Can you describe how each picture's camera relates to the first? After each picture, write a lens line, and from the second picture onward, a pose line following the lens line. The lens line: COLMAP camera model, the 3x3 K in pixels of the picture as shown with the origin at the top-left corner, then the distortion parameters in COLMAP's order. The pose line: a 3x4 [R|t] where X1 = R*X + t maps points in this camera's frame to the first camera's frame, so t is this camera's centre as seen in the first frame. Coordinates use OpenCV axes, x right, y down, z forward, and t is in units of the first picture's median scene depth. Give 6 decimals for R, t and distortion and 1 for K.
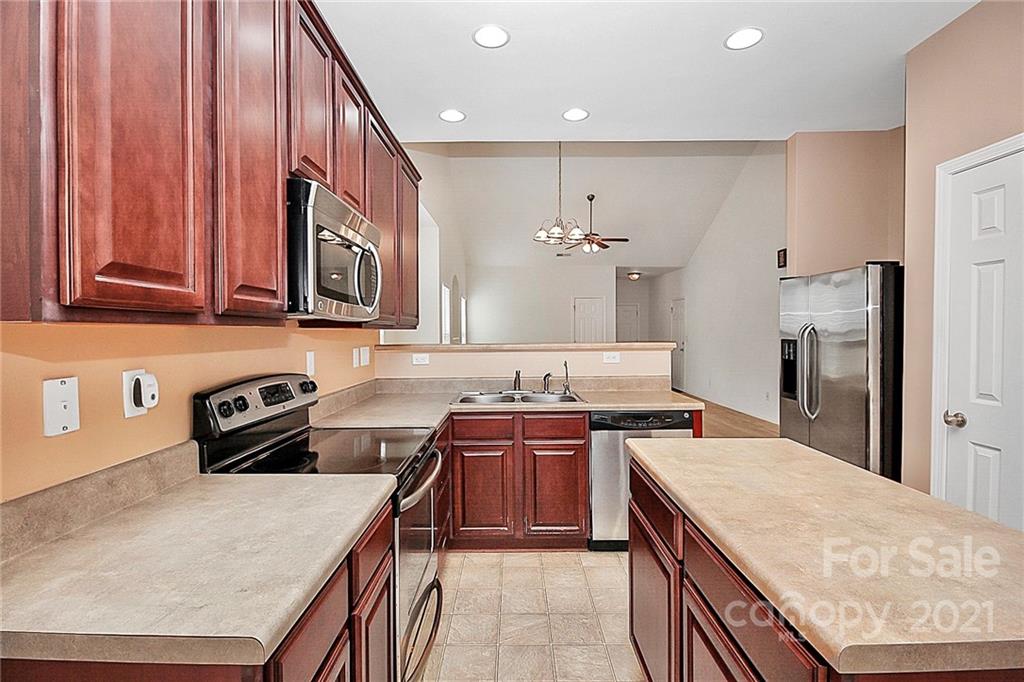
lens RADIAL K [[485.5, 0, 510.4], [0, 485.5, 338.8], [0, 0, 1]] dist [-0.002074, -0.000951]
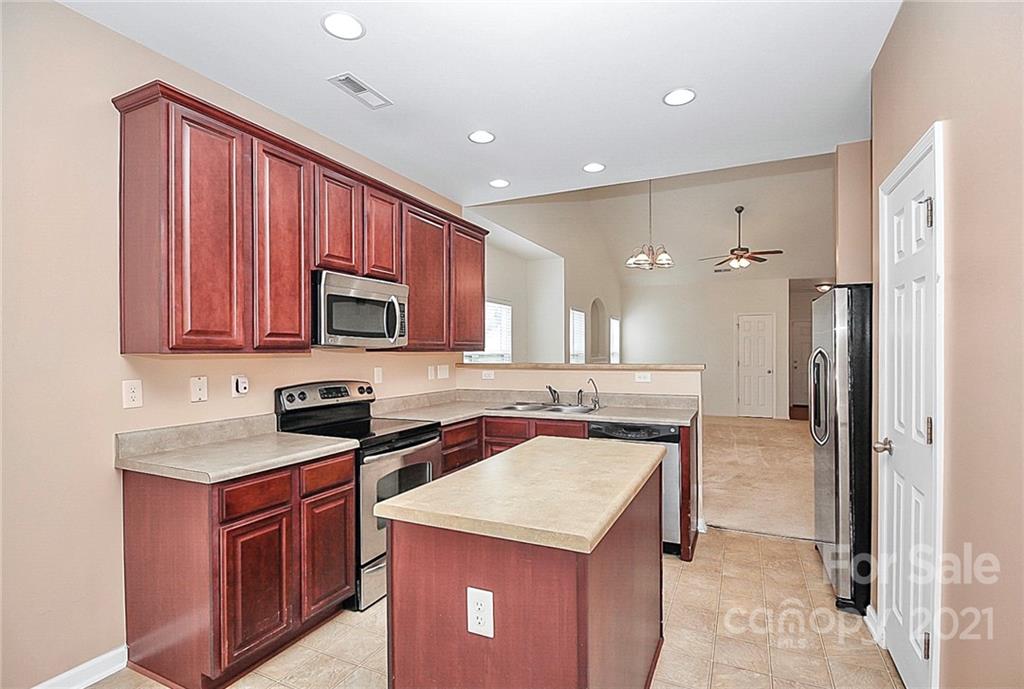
lens RADIAL K [[496.8, 0, 513.5], [0, 496.8, 359.0], [0, 0, 1]] dist [-0.001268, -0.000080]
pose [[0.906779, 0.007368, -0.421543, 0.519288], [-0.005782, 0.999971, 0.005041, -0.008418], [0.421567, -0.002134, 0.906795, -0.184676]]
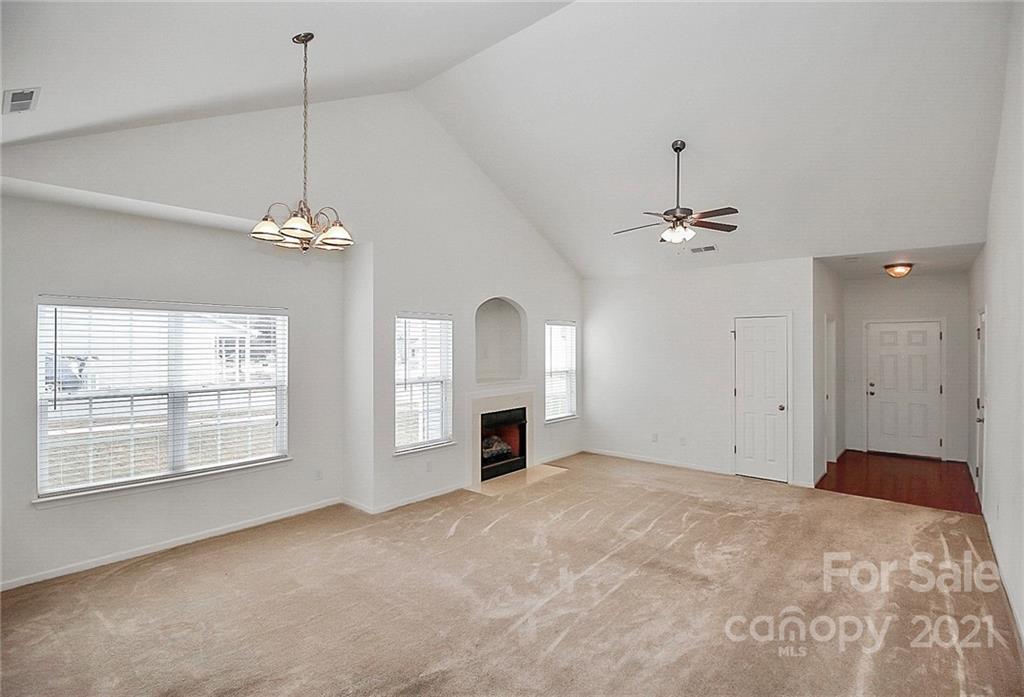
lens RADIAL K [[481.1, 0, 507.4], [0, 481.1, 343.4], [0, 0, 1]] dist [0.000706, -0.000116]
pose [[0.759926, 0.001817, -0.650007, 1.119764], [-0.013204, 0.999833, -0.012642, -0.146440], [0.649875, 0.018190, 0.759823, 1.307210]]
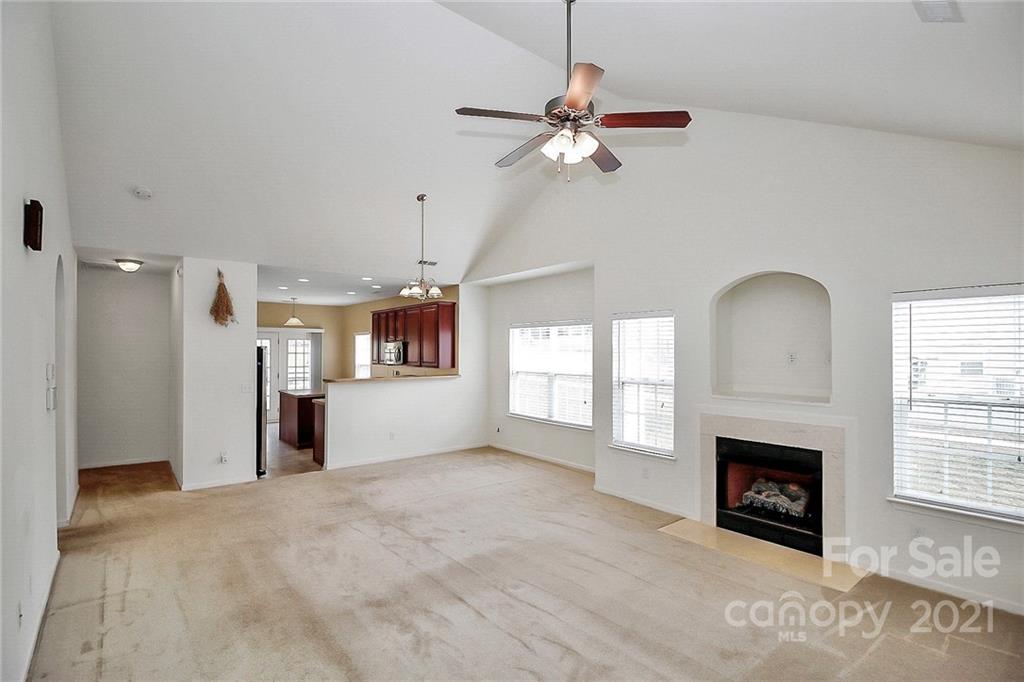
lens RADIAL K [[485.5, 0, 510.4], [0, 485.5, 338.8], [0, 0, 1]] dist [-0.002074, -0.000951]
pose [[-0.776338, -0.010527, -0.630229, 1.194650], [-0.005519, 0.999936, -0.009903, -0.160487], [0.630292, -0.004210, -0.776346, 3.550578]]
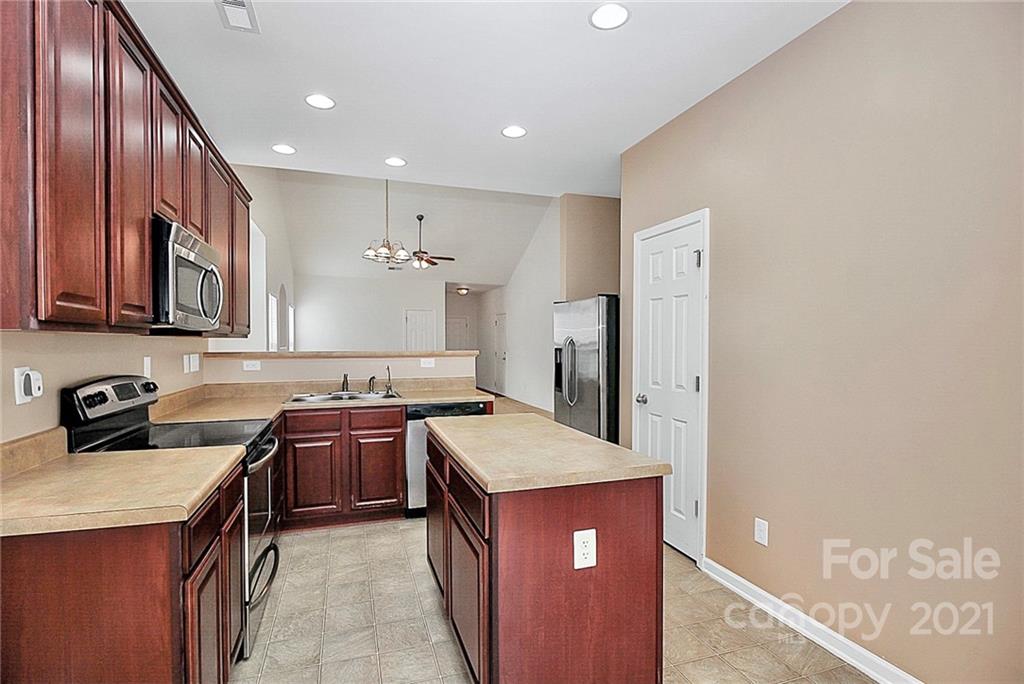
lens RADIAL K [[489.2, 0, 510.2], [0, 489.2, 350.9], [0, 0, 1]] dist [0.003086, -0.012910]
pose [[0.946425, -0.000216, 0.322925, 0.011797], [-0.000471, 0.999998, 0.002049, 0.008073], [-0.322924, -0.002091, 0.946423, -0.275055]]
